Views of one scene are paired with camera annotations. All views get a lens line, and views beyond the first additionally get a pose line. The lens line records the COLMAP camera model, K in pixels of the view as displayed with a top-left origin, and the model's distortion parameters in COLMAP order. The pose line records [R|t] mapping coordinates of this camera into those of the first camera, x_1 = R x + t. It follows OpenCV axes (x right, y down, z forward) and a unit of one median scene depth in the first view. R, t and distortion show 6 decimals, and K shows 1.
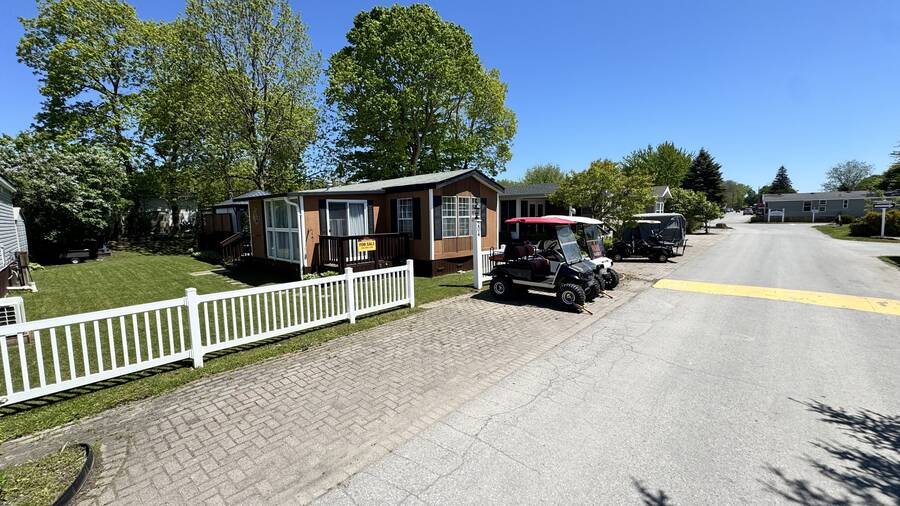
lens RADIAL K [[357.9, 0, 452.9], [0, 357.9, 249.6], [0, 0, 1]] dist [0.000207, -0.000125]
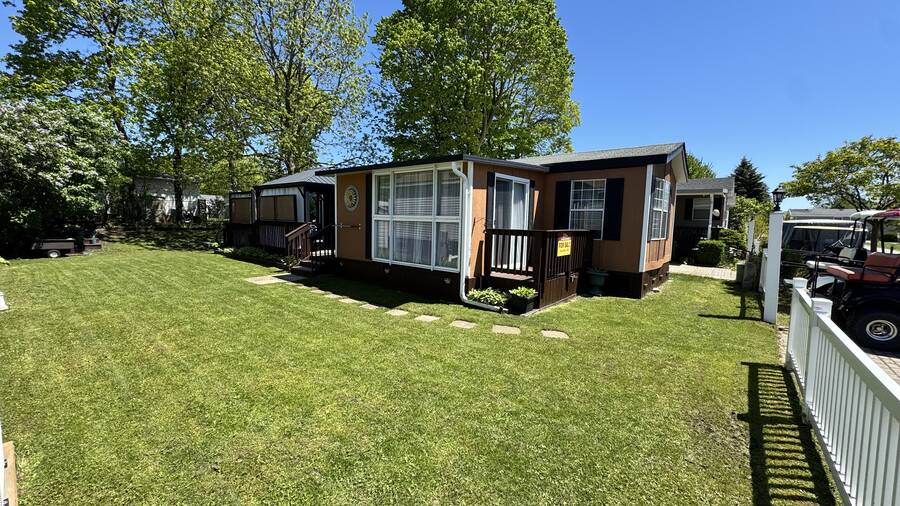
lens RADIAL K [[357.9, 0, 451.8], [0, 357.9, 250.3], [0, 0, 1]] dist [0.000207, -0.000125]
pose [[0.997982, 0.035087, 0.052914, -0.294045], [-0.034479, 0.999329, -0.012372, 0.005375], [-0.053313, 0.010522, 0.998522, 0.237063]]
